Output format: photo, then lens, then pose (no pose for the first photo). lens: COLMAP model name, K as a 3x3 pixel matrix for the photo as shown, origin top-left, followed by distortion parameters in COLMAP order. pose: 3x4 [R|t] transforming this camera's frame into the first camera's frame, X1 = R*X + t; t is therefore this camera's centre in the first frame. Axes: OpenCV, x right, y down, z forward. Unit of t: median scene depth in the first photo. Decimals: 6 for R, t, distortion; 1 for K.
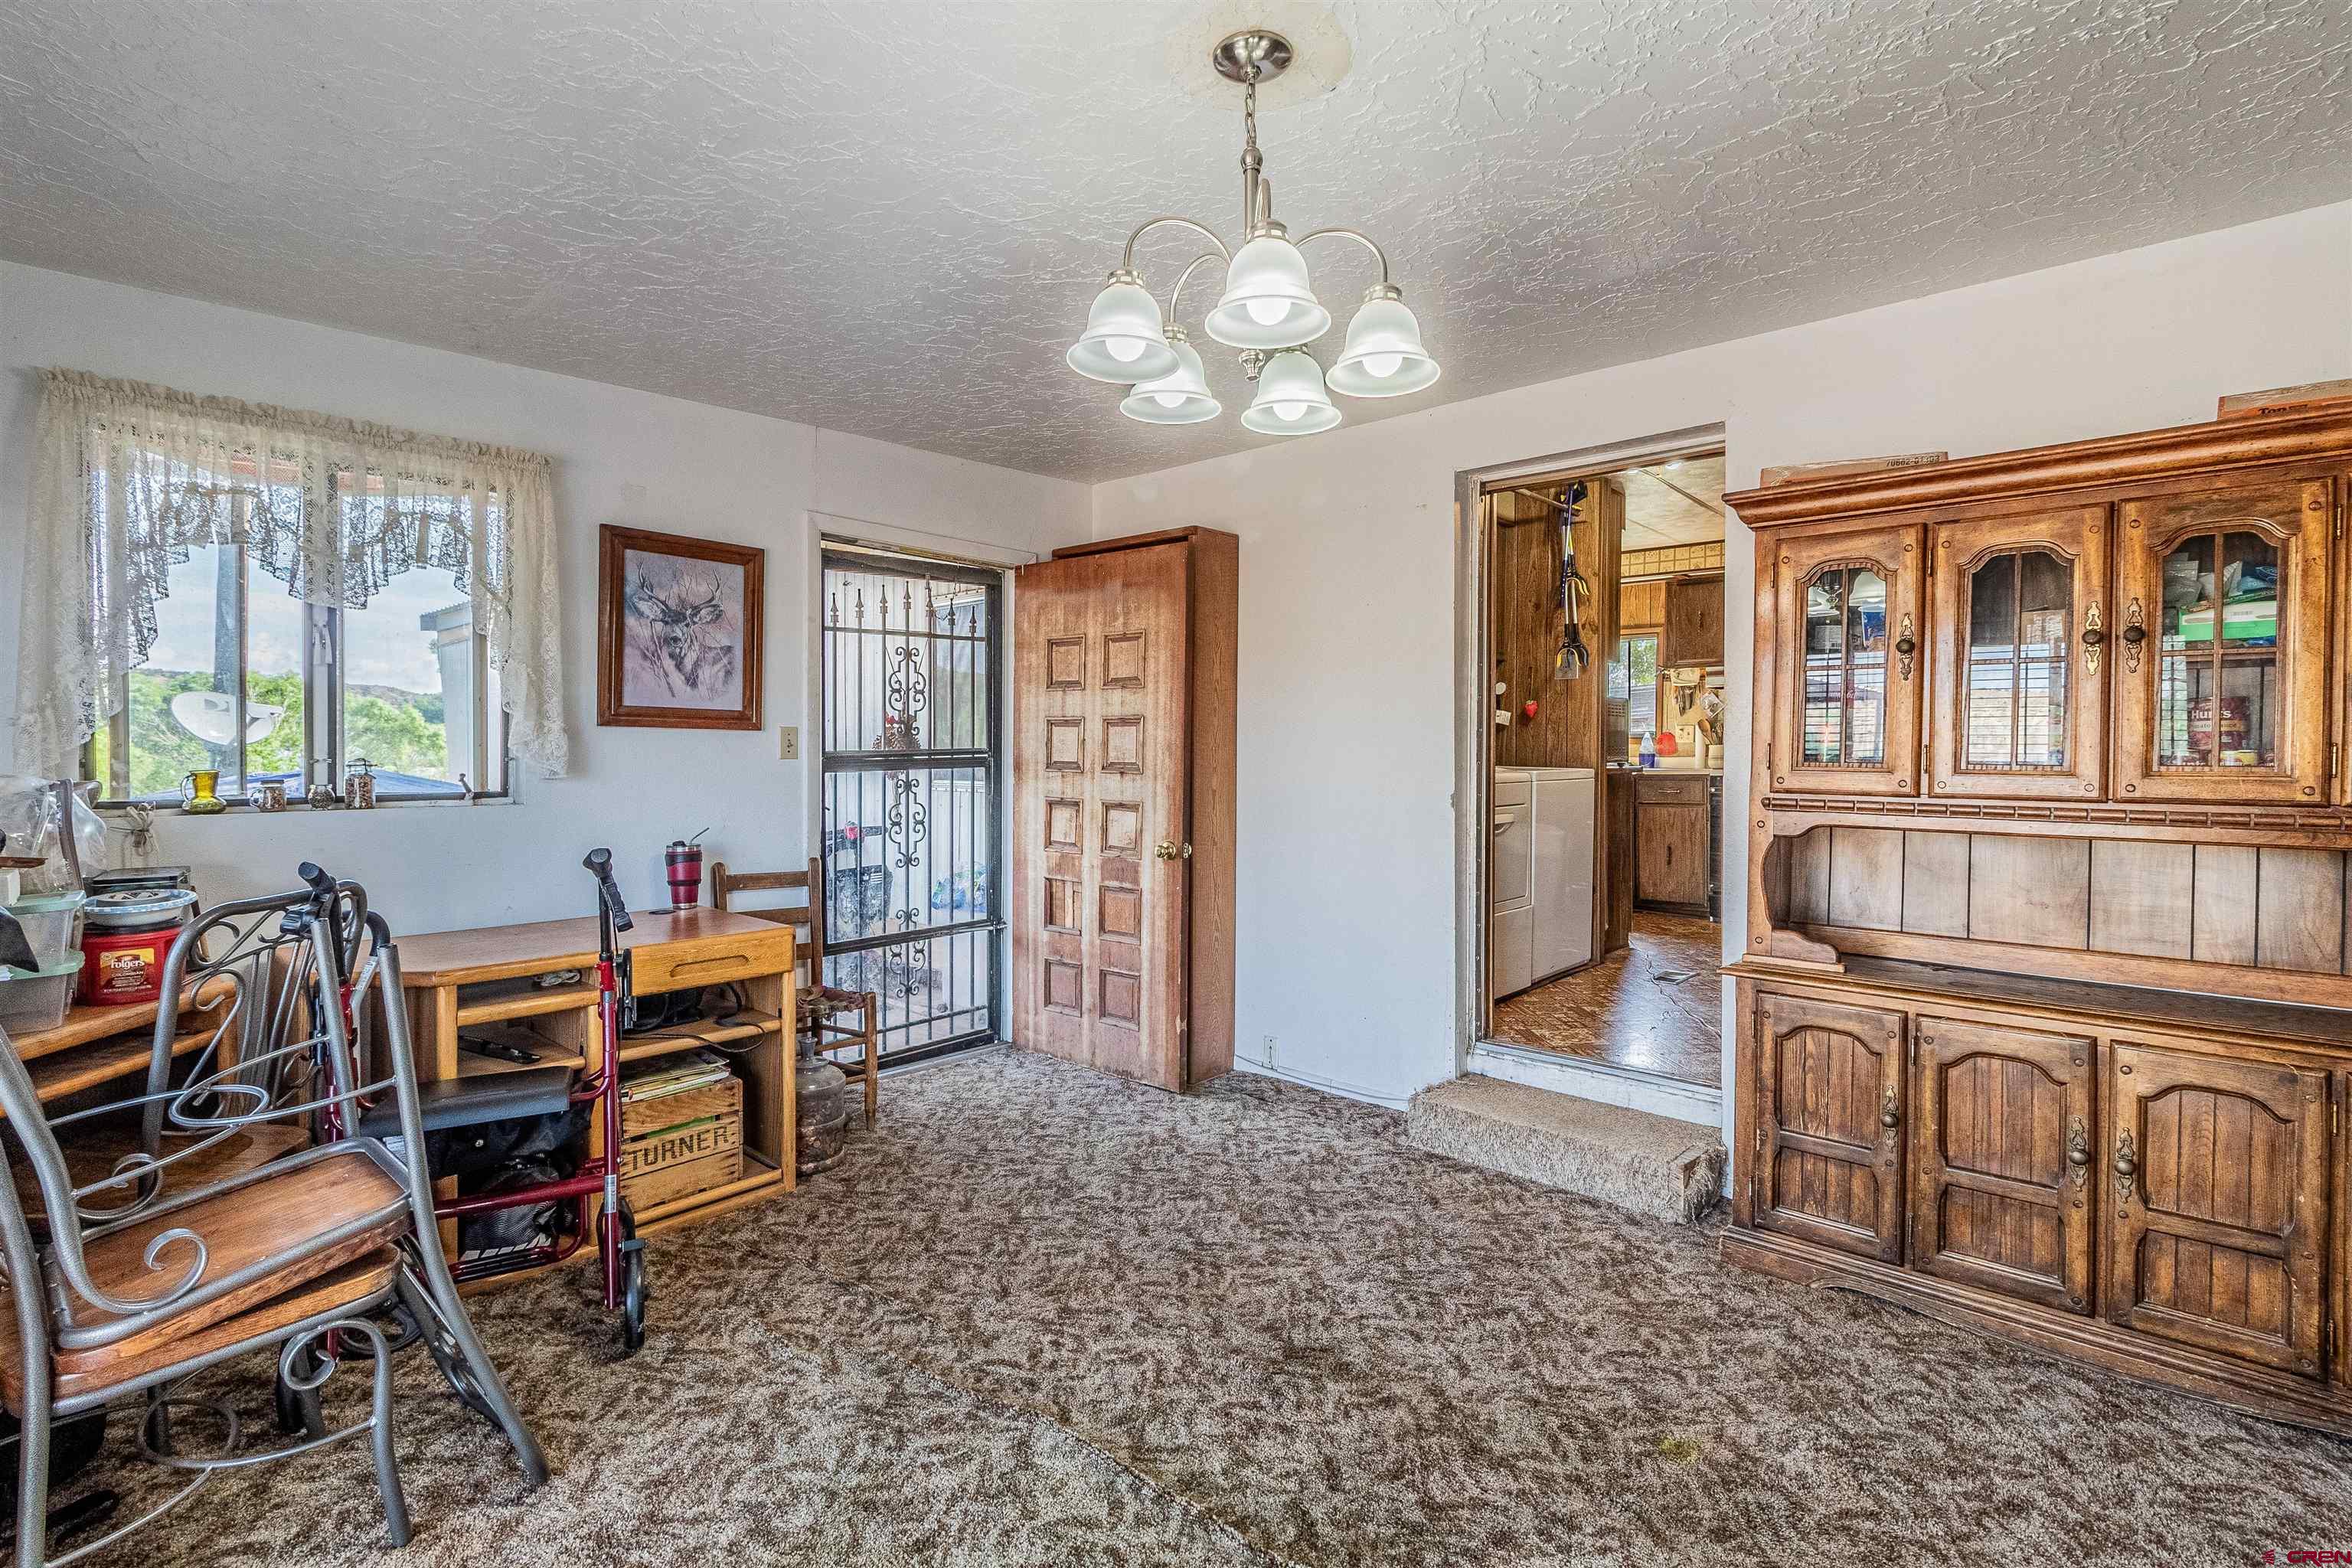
lens RADIAL K [[1085.3, 0, 1172.9], [0, 1085.3, 764.3], [0, 0, 1]] dist [0.001269, 0.000708]
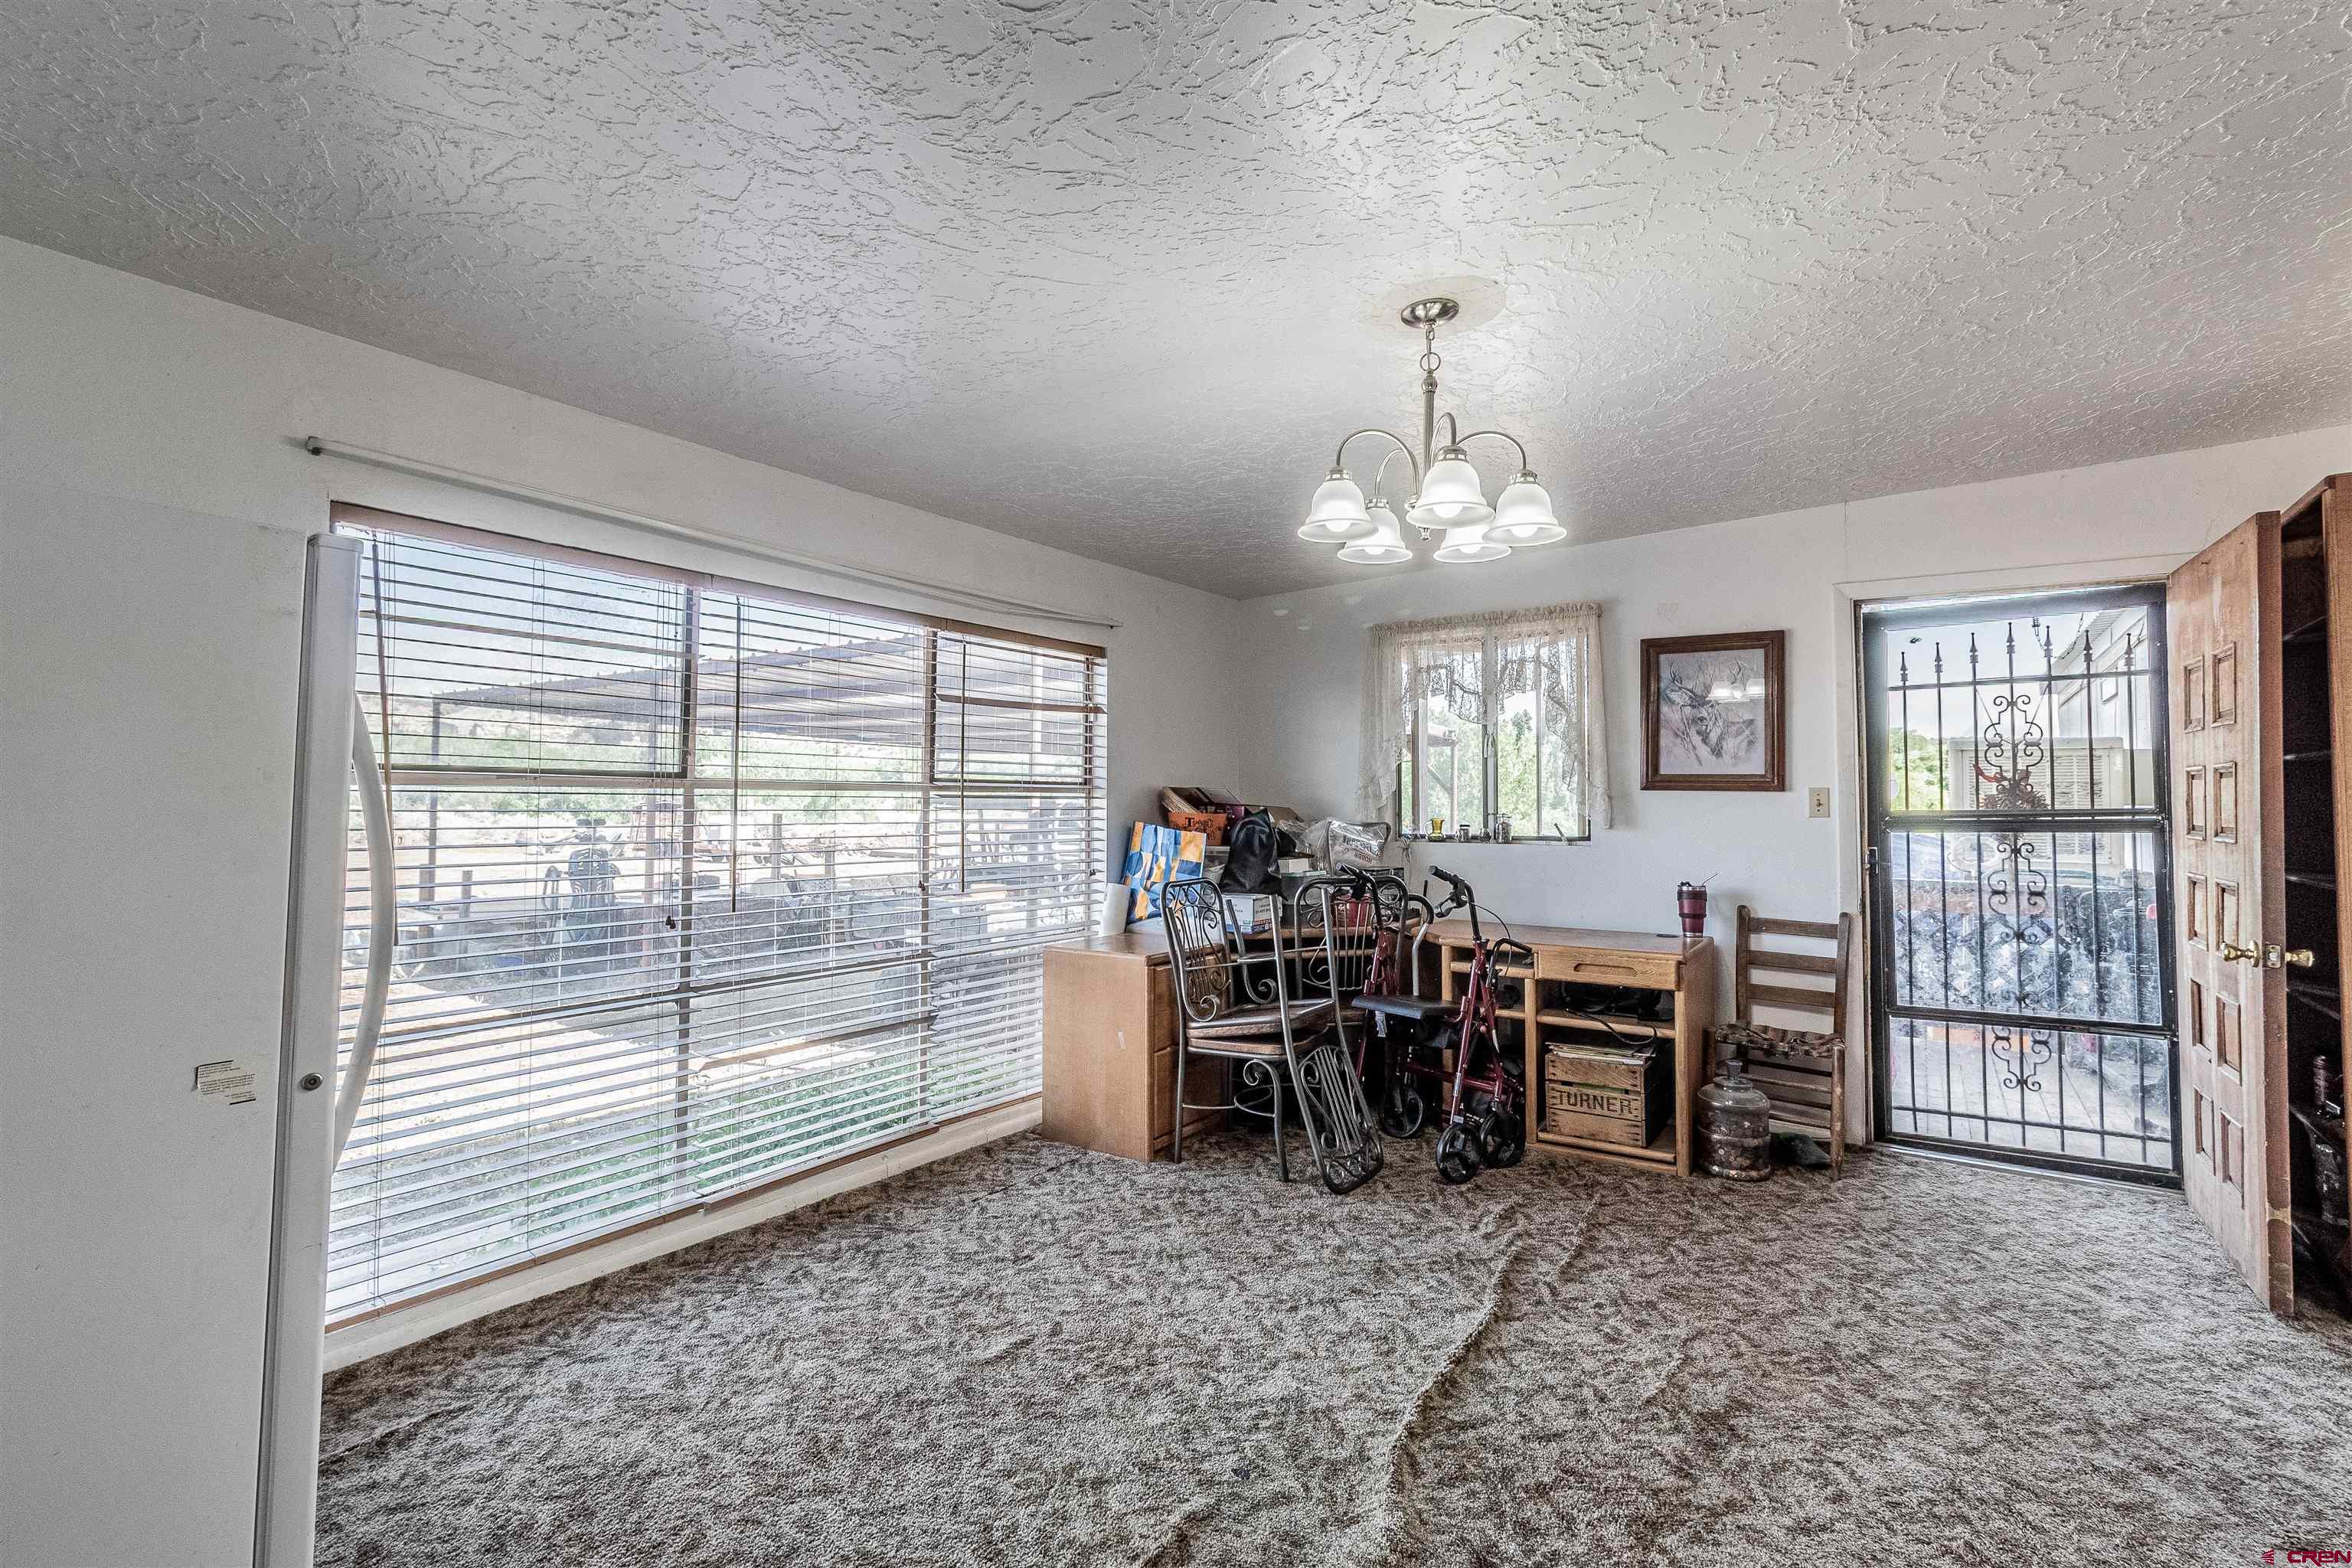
lens RADIAL K [[1085.3, 0, 1176.9], [0, 1085.3, 781.2], [0, 0, 1]] dist [0.001269, 0.000708]
pose [[0.132501, -0.024857, -0.990871, 0.748327], [-0.018314, 0.999453, -0.027521, 0.000442], [0.991014, 0.021793, 0.131973, 0.271304]]
